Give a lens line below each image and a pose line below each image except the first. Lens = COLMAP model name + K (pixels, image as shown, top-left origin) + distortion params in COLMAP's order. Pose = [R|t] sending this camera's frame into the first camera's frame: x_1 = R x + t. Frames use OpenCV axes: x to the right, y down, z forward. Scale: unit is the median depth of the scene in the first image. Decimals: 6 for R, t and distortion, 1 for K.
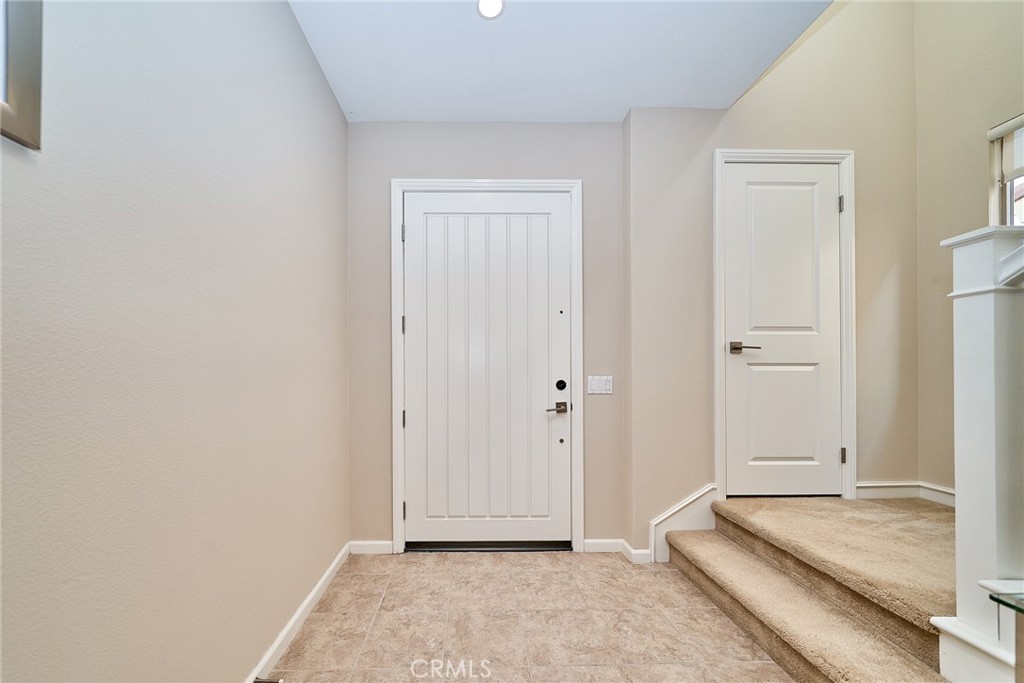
lens RADIAL K [[345.4, 0, 505.6], [0, 345.4, 371.2], [0, 0, 1]] dist [-0.002641, 0.000120]
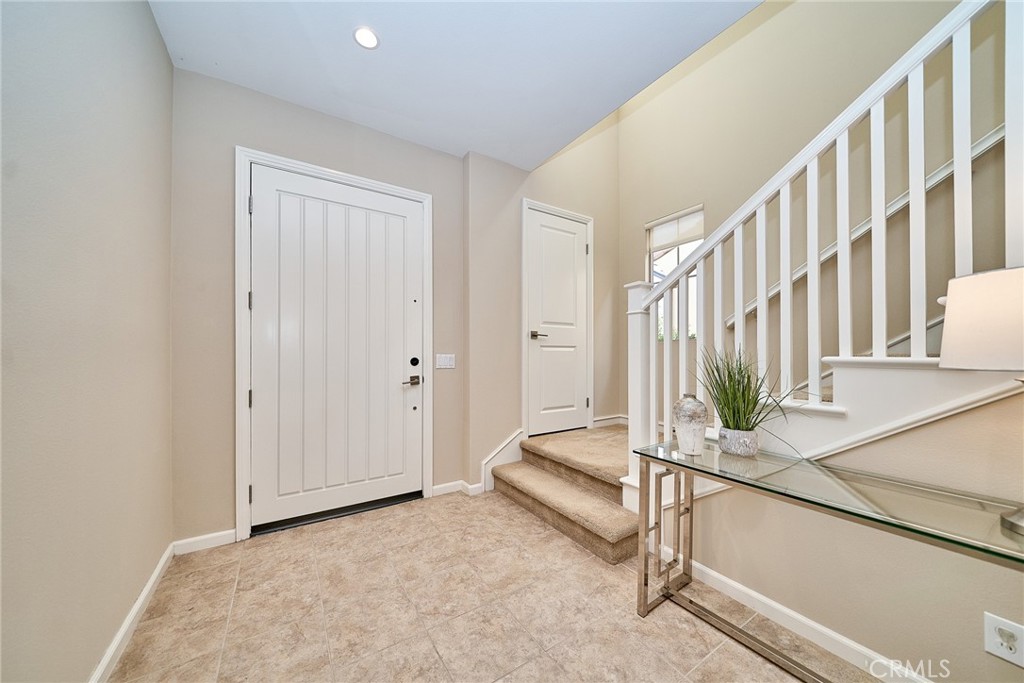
lens RADIAL K [[345.4, 0, 511.9], [0, 345.4, 349.6], [0, 0, 1]] dist [-0.002641, 0.000120]
pose [[0.851977, 0.007338, 0.523528, -0.193857], [-0.004707, 0.999969, -0.006356, 0.004313], [-0.523559, 0.002951, 0.851985, -0.217002]]
